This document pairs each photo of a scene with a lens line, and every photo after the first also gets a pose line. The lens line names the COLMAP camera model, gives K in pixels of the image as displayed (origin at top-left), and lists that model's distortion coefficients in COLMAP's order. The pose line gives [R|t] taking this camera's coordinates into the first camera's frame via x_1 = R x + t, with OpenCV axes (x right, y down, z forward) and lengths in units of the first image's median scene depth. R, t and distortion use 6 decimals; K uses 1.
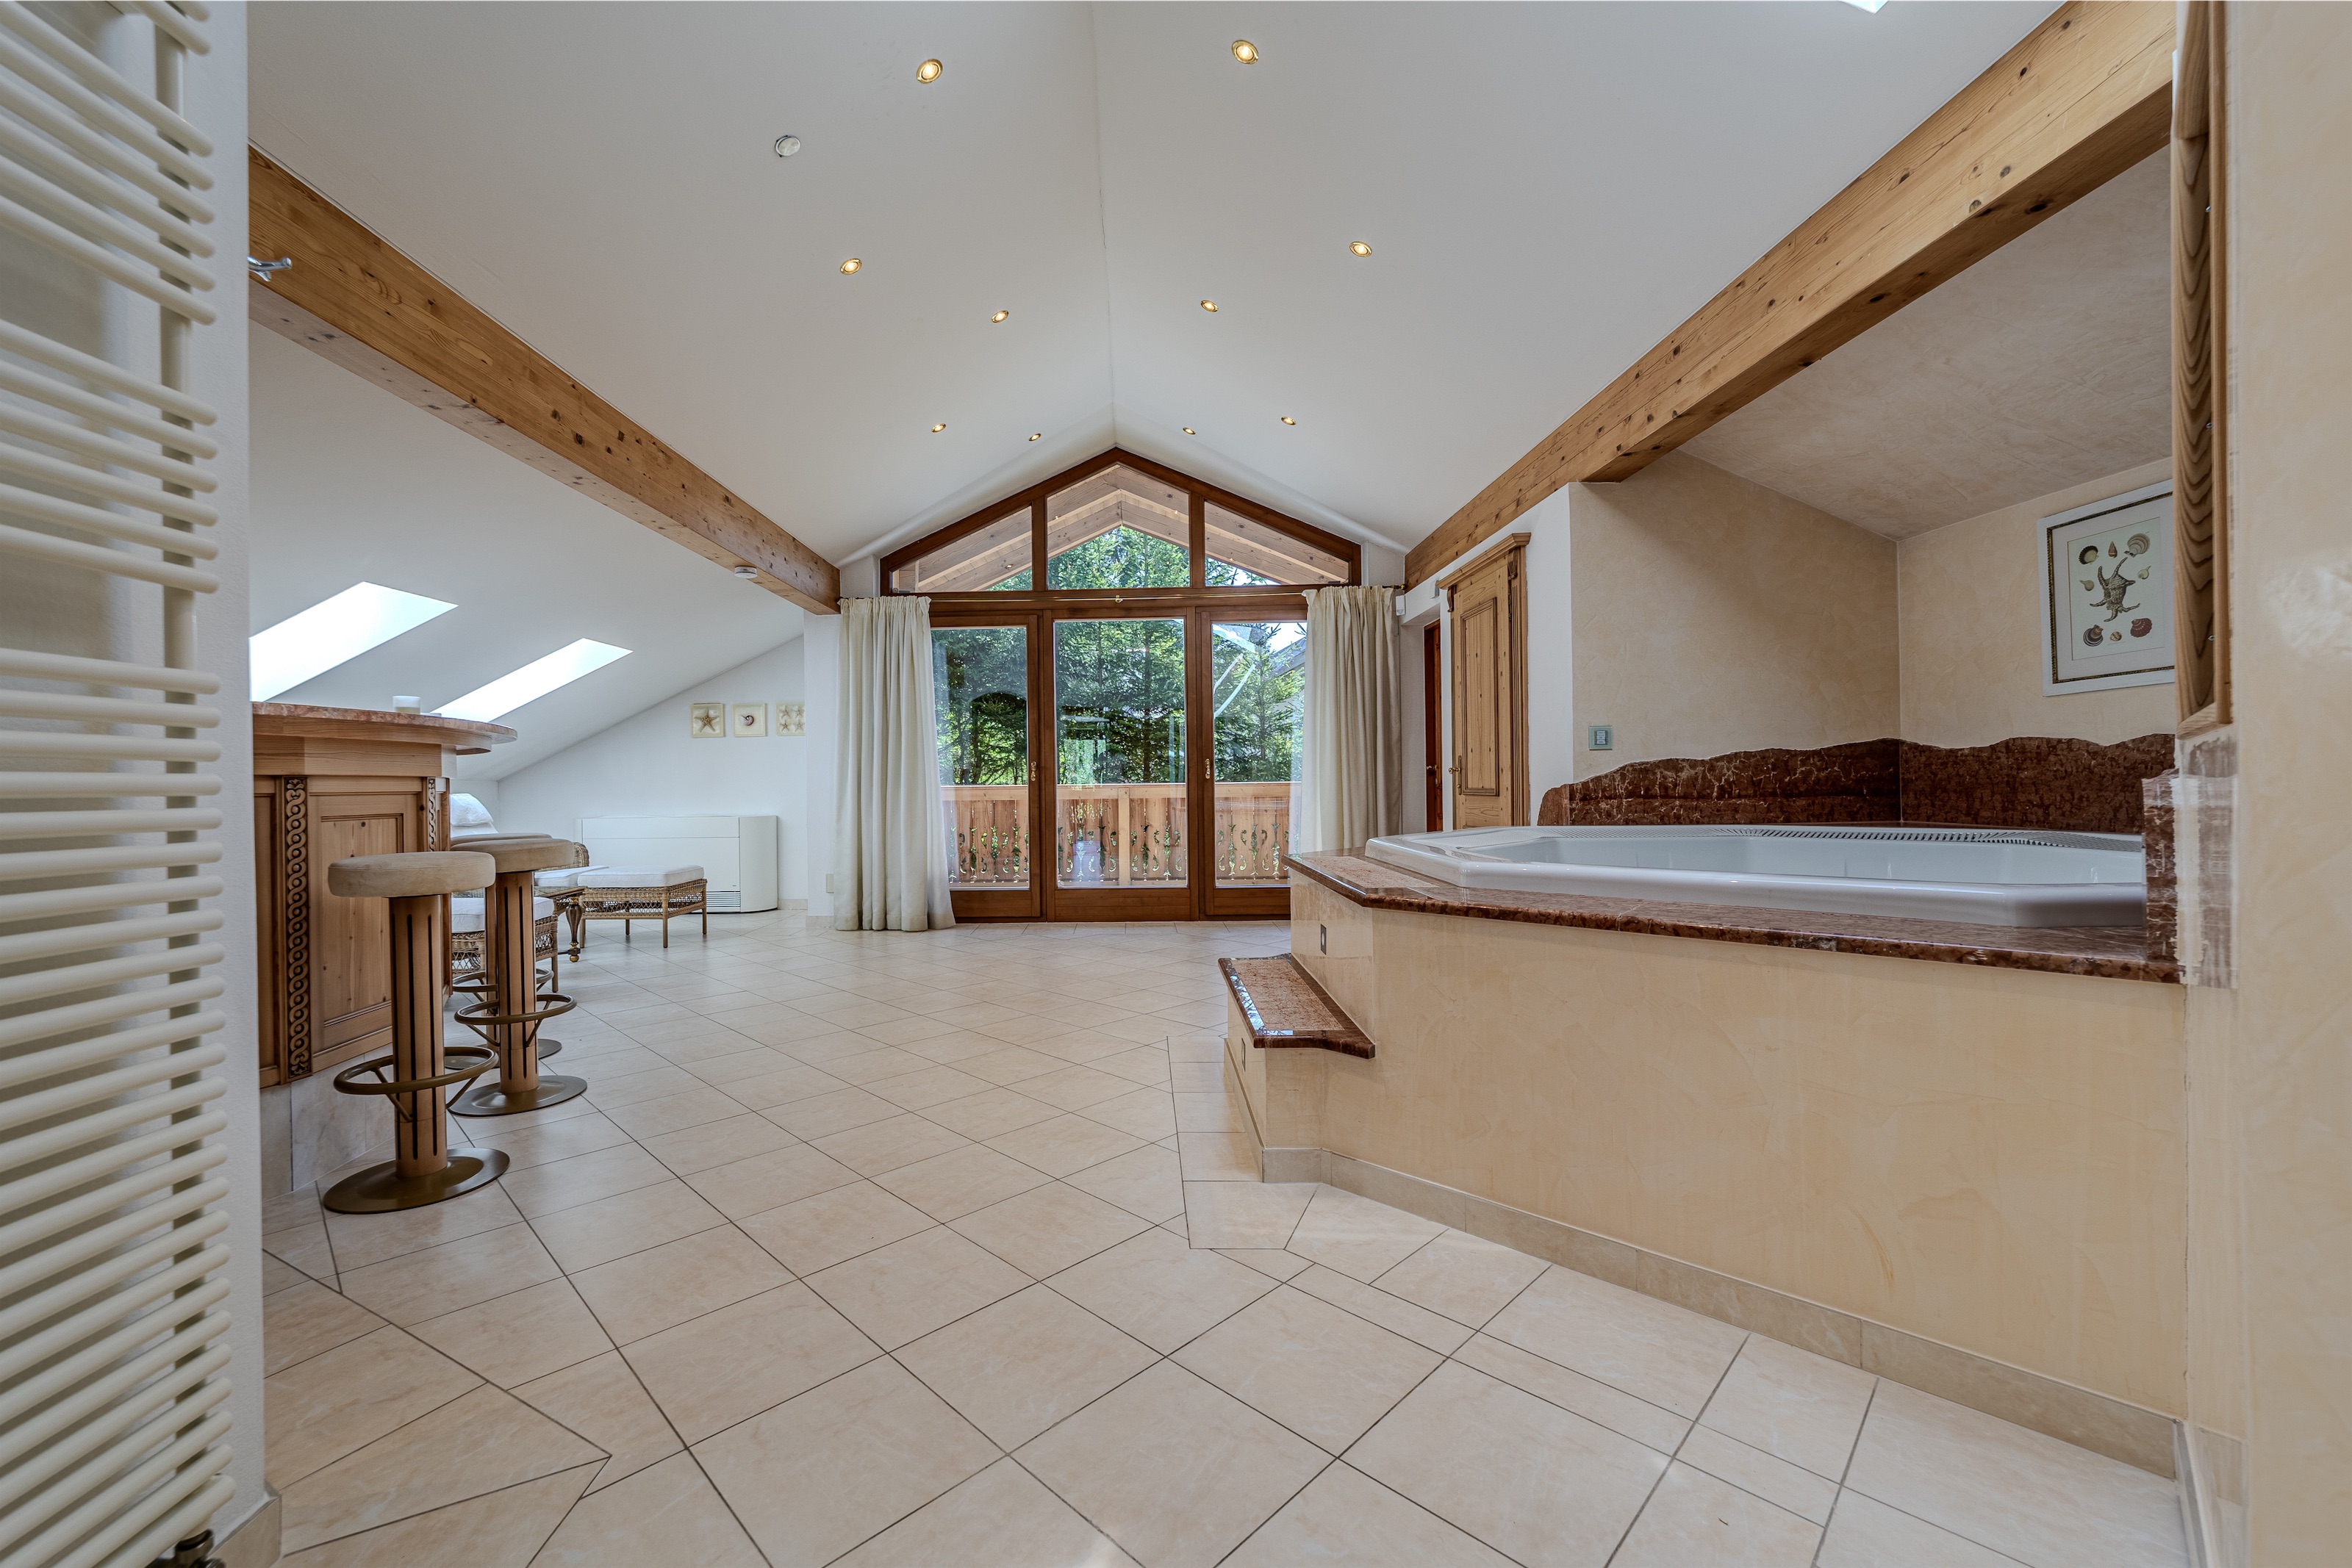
lens RADIAL K [[913.6, 0, 1165.6], [0, 913.6, 790.1], [0, 0, 1]] dist [0.001732, 0.002546]
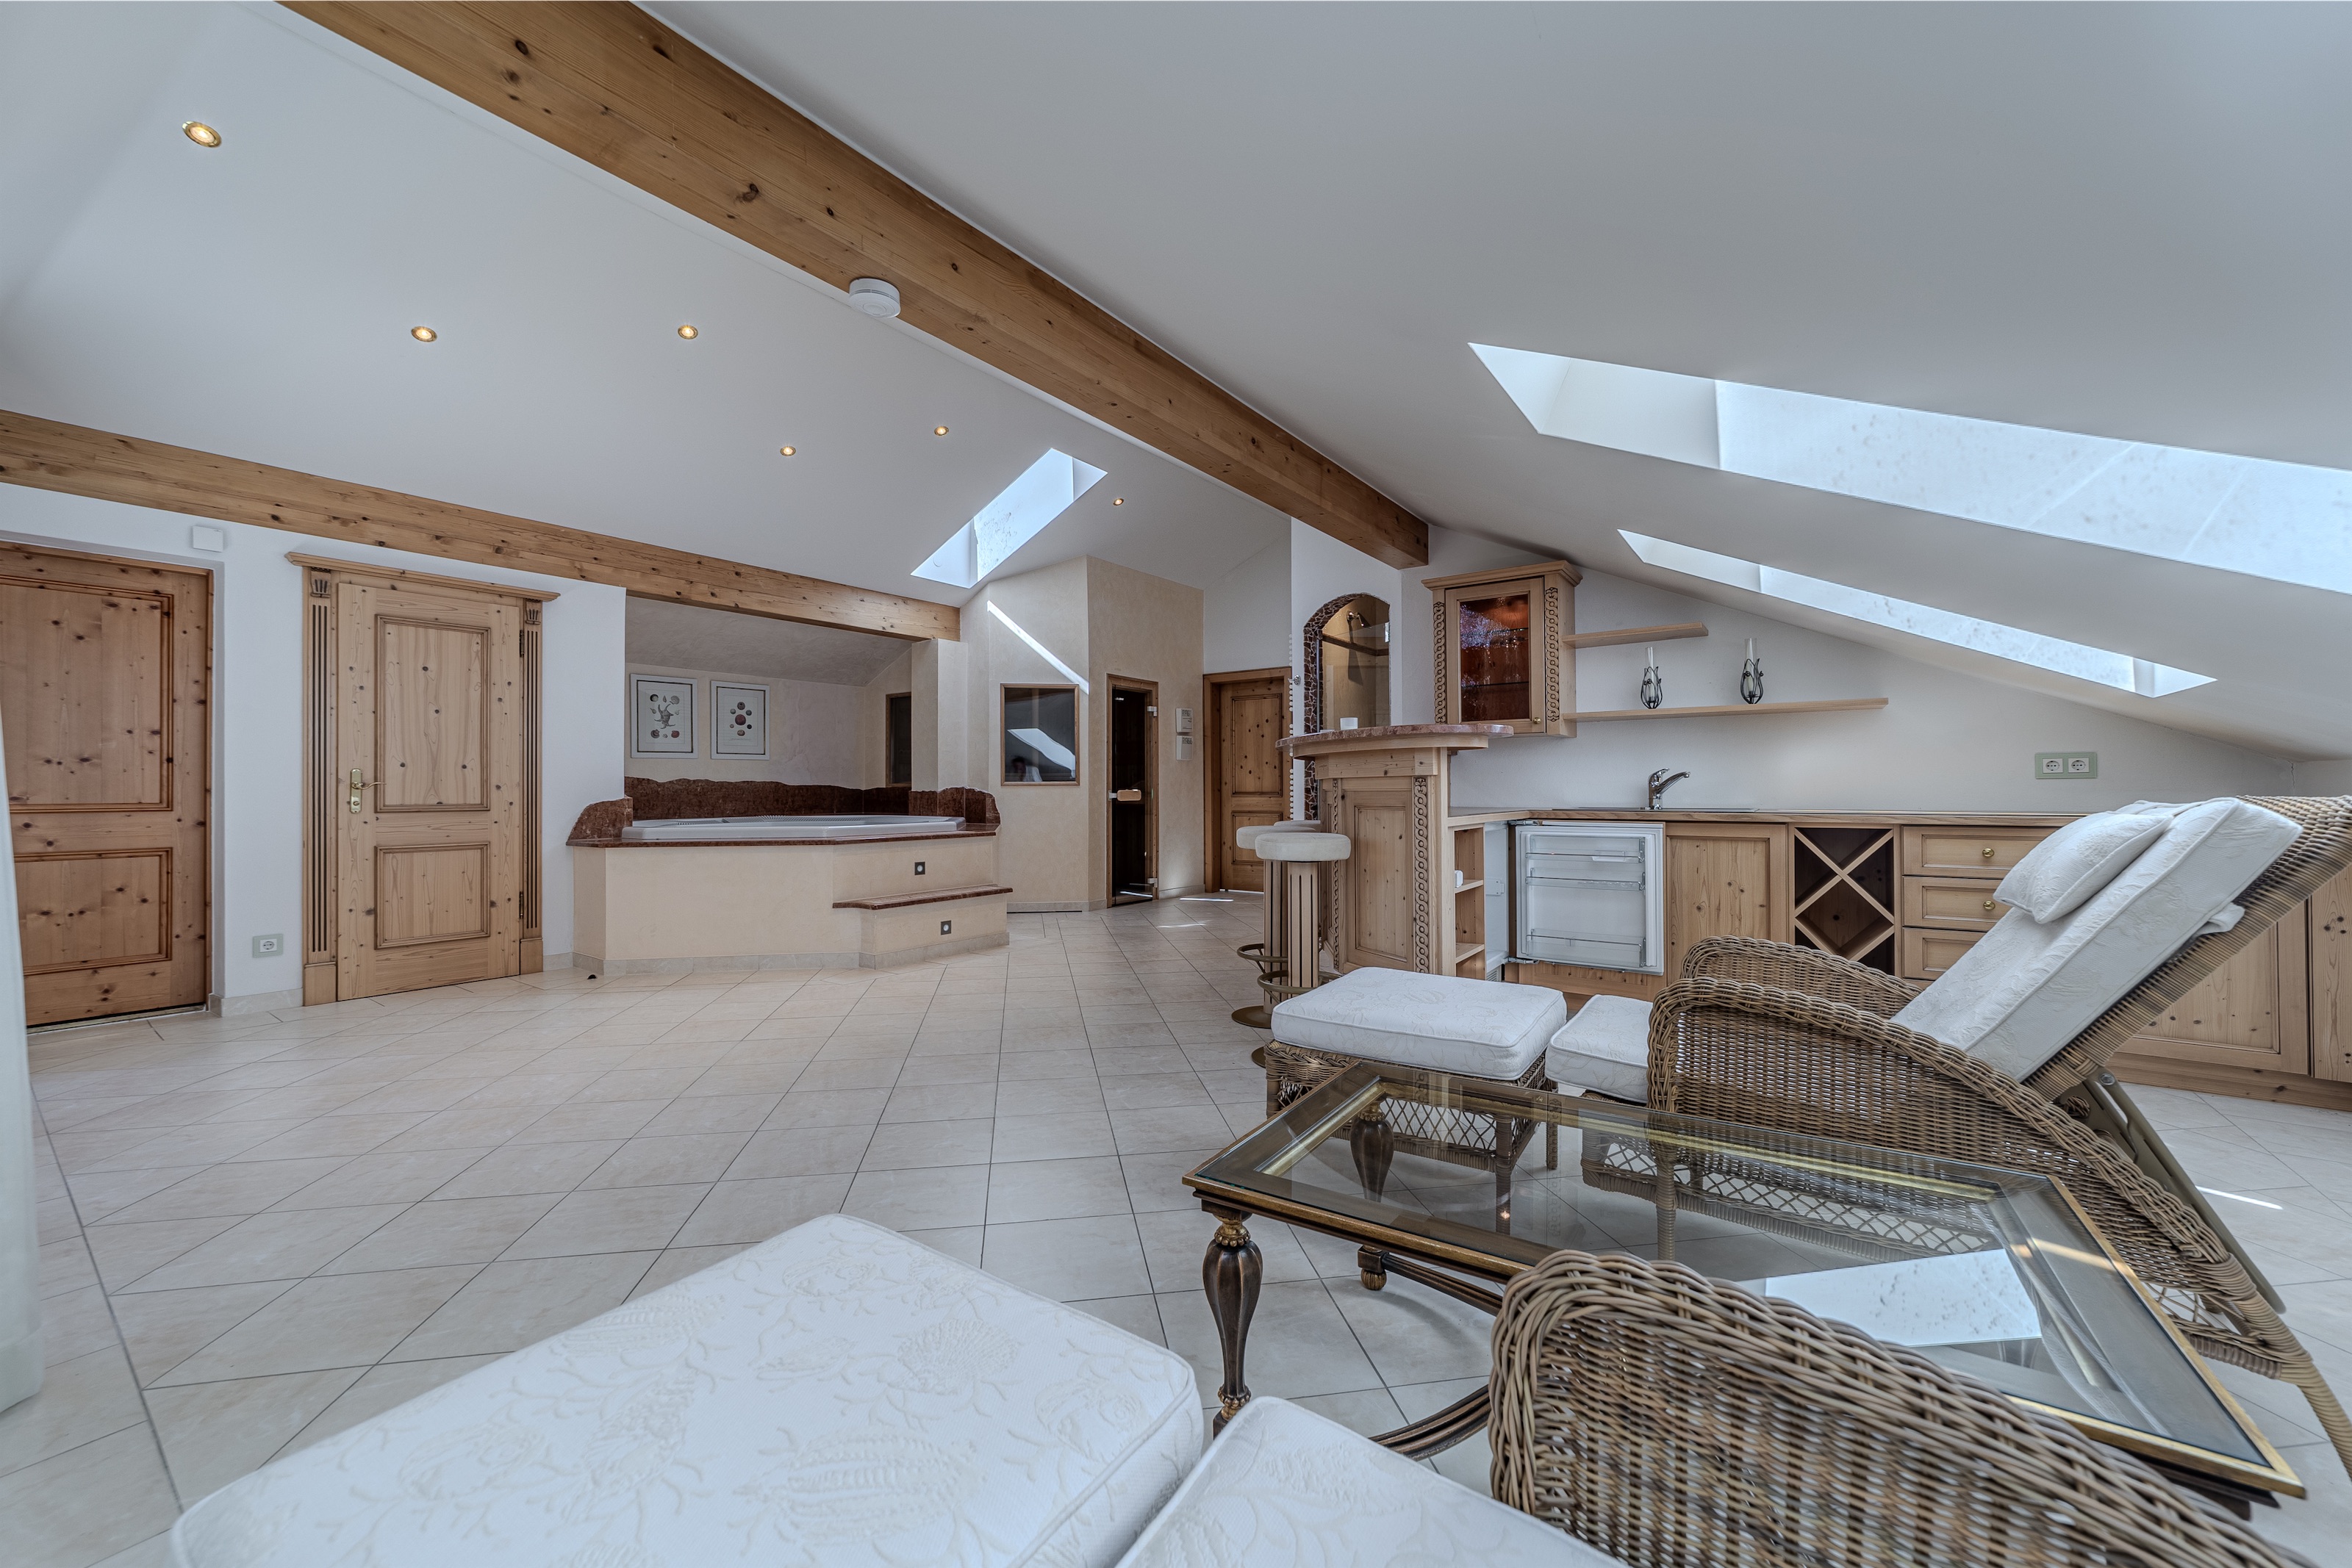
lens RADIAL K [[913.6, 0, 1172.6], [0, 913.6, 781.4], [0, 0, 1]] dist [0.001732, 0.002546]
pose [[-0.830512, 0.015857, 0.556775, -1.329052], [0.012123, 0.999872, -0.010393, -0.009461], [-0.556868, -0.001882, -0.830599, 2.174670]]
